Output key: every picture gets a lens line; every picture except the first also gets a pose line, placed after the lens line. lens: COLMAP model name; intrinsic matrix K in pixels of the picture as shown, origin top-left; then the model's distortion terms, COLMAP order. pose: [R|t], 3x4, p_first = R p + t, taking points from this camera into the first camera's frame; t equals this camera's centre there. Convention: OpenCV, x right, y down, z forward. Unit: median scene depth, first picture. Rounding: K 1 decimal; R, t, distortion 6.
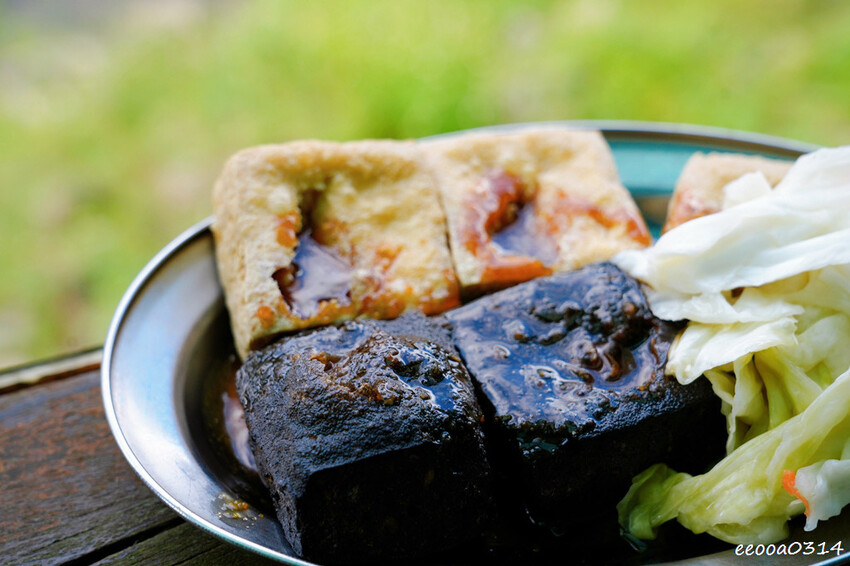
lens RADIAL K [[1250.1, 0, 425.0], [0, 1250.1, 283.0], [0, 0, 1]] dist [-0.028375, -0.177819]
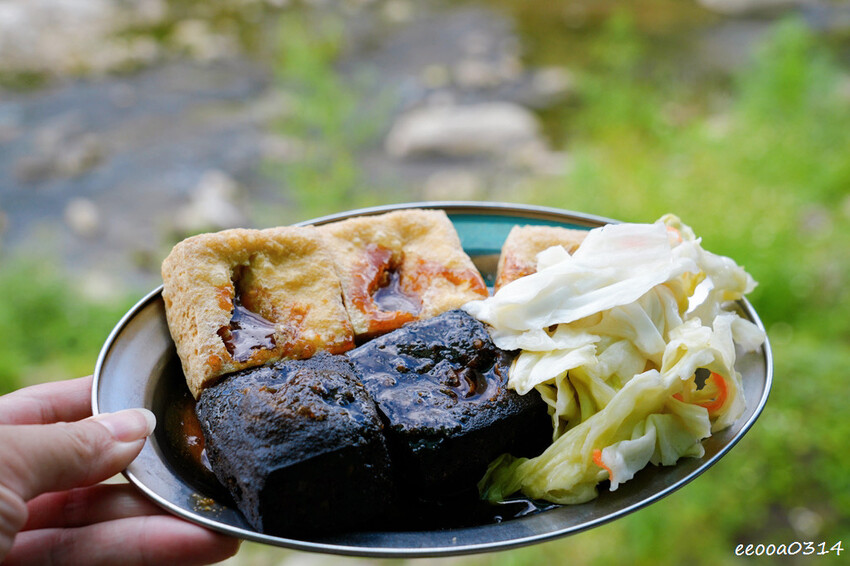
lens RADIAL K [[1292.8, 0, 425.0], [0, 1292.8, 283.0], [0, 0, 1]] dist [-0.156642, -0.017836]
pose [[0.982751, -0.040377, 0.180471, -0.155073], [0.045171, 0.998725, -0.022532, -0.017308], [-0.179331, 0.030295, 0.983322, -0.413218]]
